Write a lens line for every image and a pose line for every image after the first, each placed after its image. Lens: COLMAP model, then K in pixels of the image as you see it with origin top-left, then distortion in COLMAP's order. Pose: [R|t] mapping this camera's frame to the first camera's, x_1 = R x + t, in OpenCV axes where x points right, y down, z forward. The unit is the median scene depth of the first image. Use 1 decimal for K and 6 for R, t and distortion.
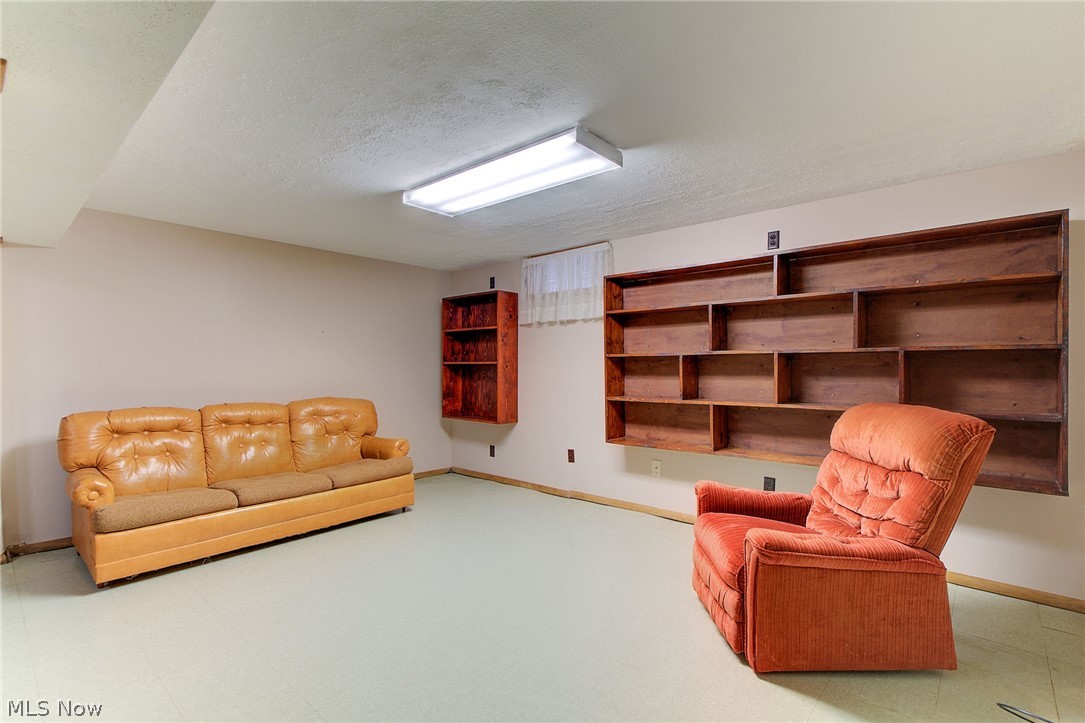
lens RADIAL K [[515.5, 0, 541.2], [0, 515.5, 381.6], [0, 0, 1]] dist [-0.001980, -0.000107]
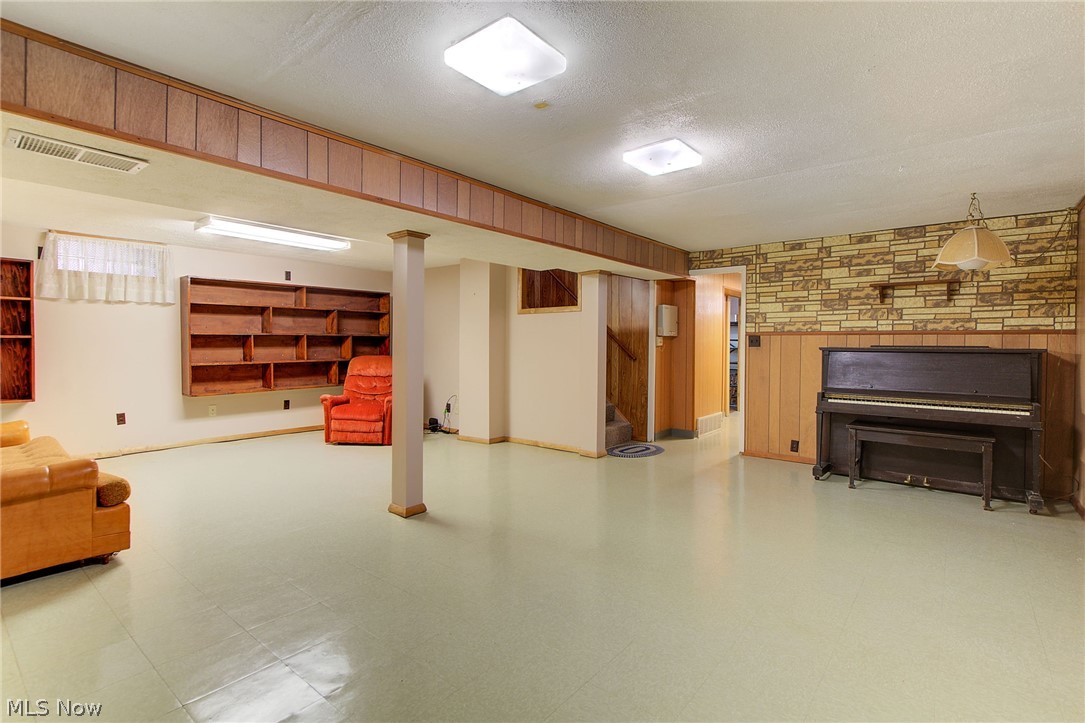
lens RADIAL K [[517.7, 0, 542.5], [0, 517.7, 366.0], [0, 0, 1]] dist [-0.000661, 0.000028]
pose [[-0.050690, -0.046735, 0.997620, -1.492231], [0.022958, 0.998586, 0.047947, -0.009399], [-0.998451, 0.025334, -0.049545, 0.152629]]
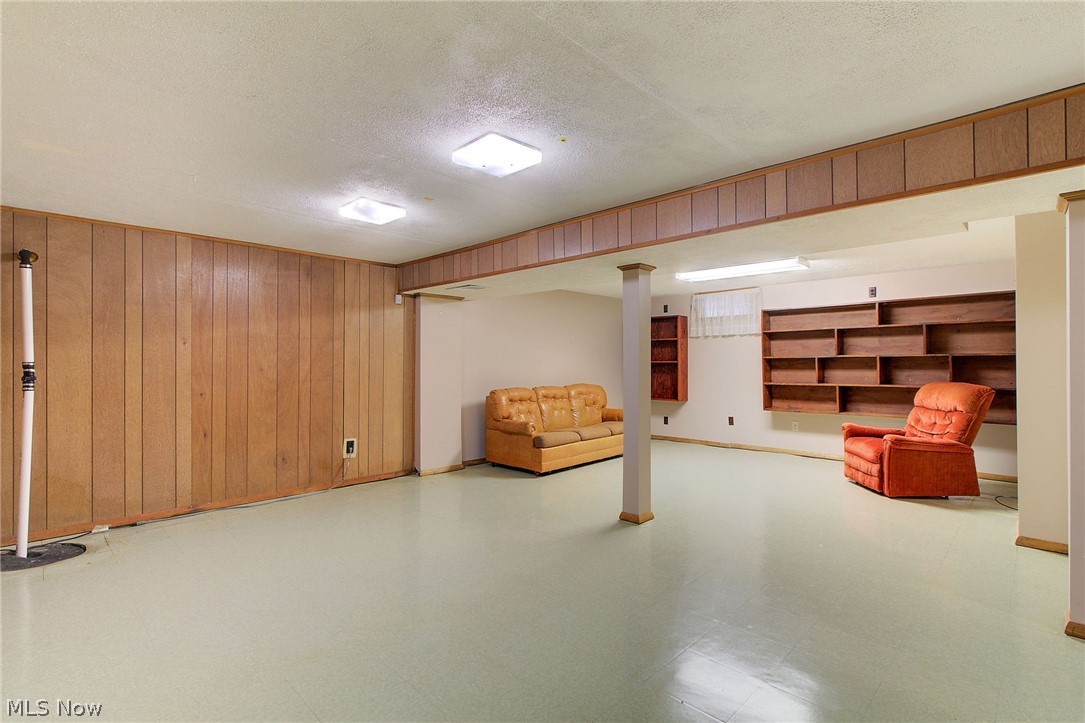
lens RADIAL K [[517.7, 0, 542.5], [0, 517.7, 366.0], [0, 0, 1]] dist [-0.000661, 0.000028]
pose [[0.998999, -0.002599, -0.044666, -0.583596], [0.001566, 0.999731, -0.023155, 0.016128], [0.044714, 0.023062, 0.998734, -0.791325]]
